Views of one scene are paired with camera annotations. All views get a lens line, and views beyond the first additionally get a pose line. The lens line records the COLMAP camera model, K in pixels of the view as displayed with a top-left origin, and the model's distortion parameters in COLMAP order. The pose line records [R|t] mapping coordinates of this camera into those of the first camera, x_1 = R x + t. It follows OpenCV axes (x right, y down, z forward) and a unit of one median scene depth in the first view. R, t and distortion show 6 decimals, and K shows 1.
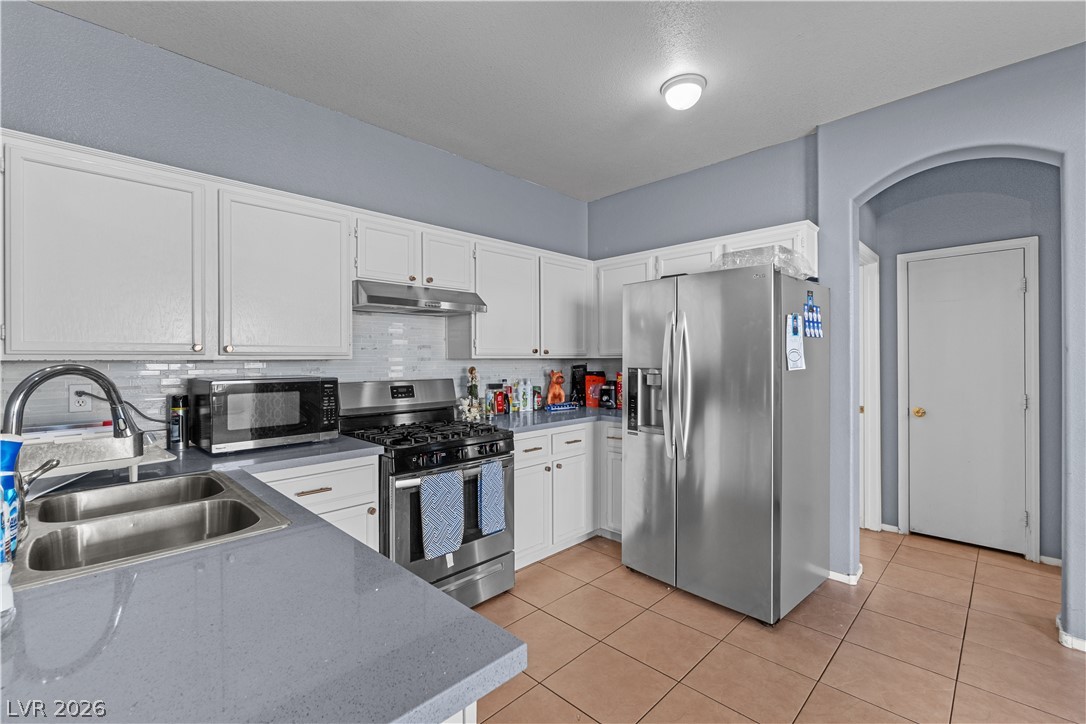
lens RADIAL K [[476.3, 0, 541.1], [0, 476.3, 357.1], [0, 0, 1]] dist [0.003658, -0.000518]
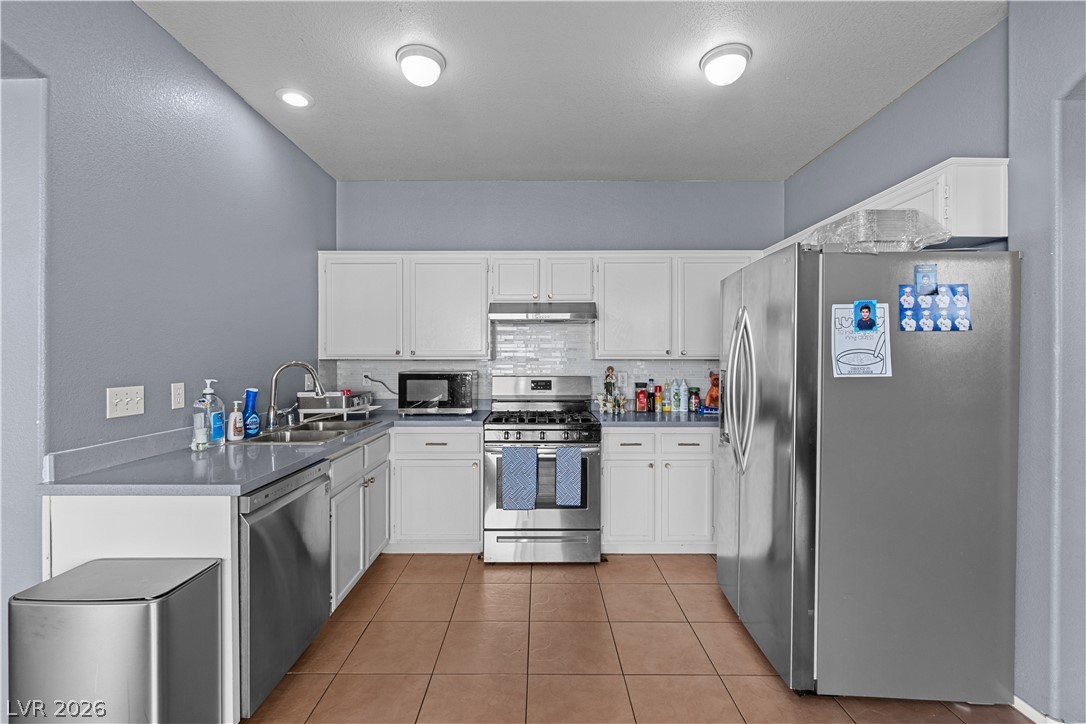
lens RADIAL K [[476.3, 0, 538.2], [0, 476.3, 359.4], [0, 0, 1]] dist [0.003658, -0.000518]
pose [[0.706084, 0.005936, -0.708104, 0.544200], [-0.001410, 0.999975, 0.006977, -0.003837], [0.708127, -0.003929, 0.706074, 0.089603]]
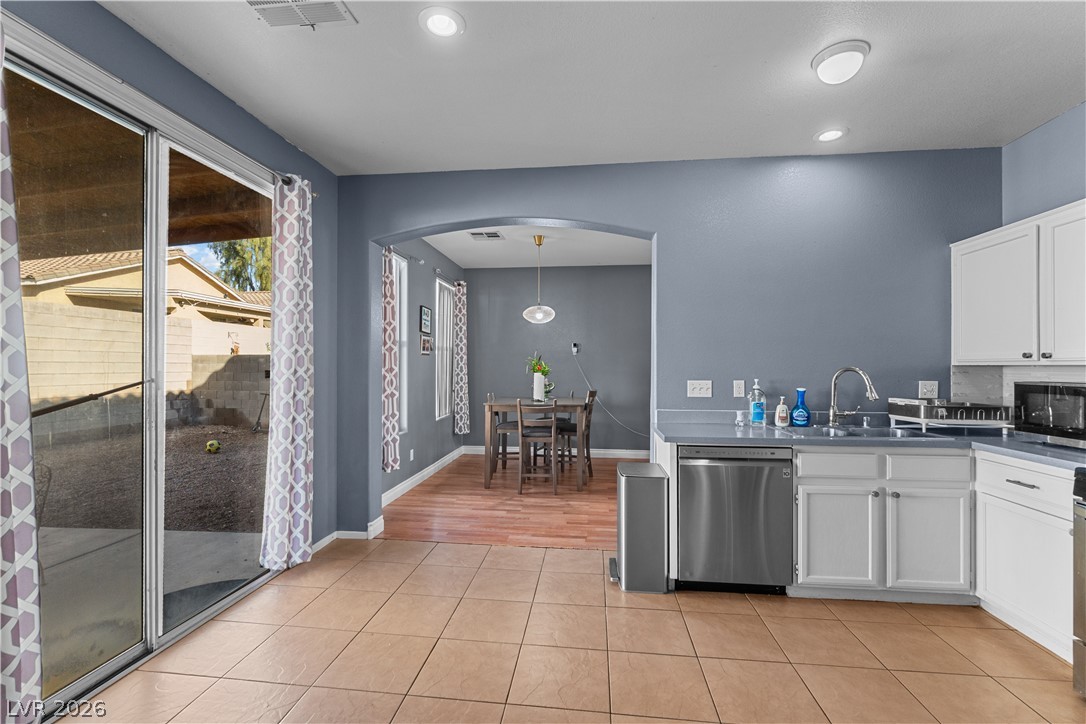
lens RADIAL K [[476.3, 0, 543.6], [0, 476.3, 367.5], [0, 0, 1]] dist [0.003658, -0.000518]
pose [[-0.784722, 0.002305, -0.619843, 0.685442], [0.003699, 0.999993, -0.000964, 0.006311], [0.619837, -0.003049, -0.784725, 0.766718]]
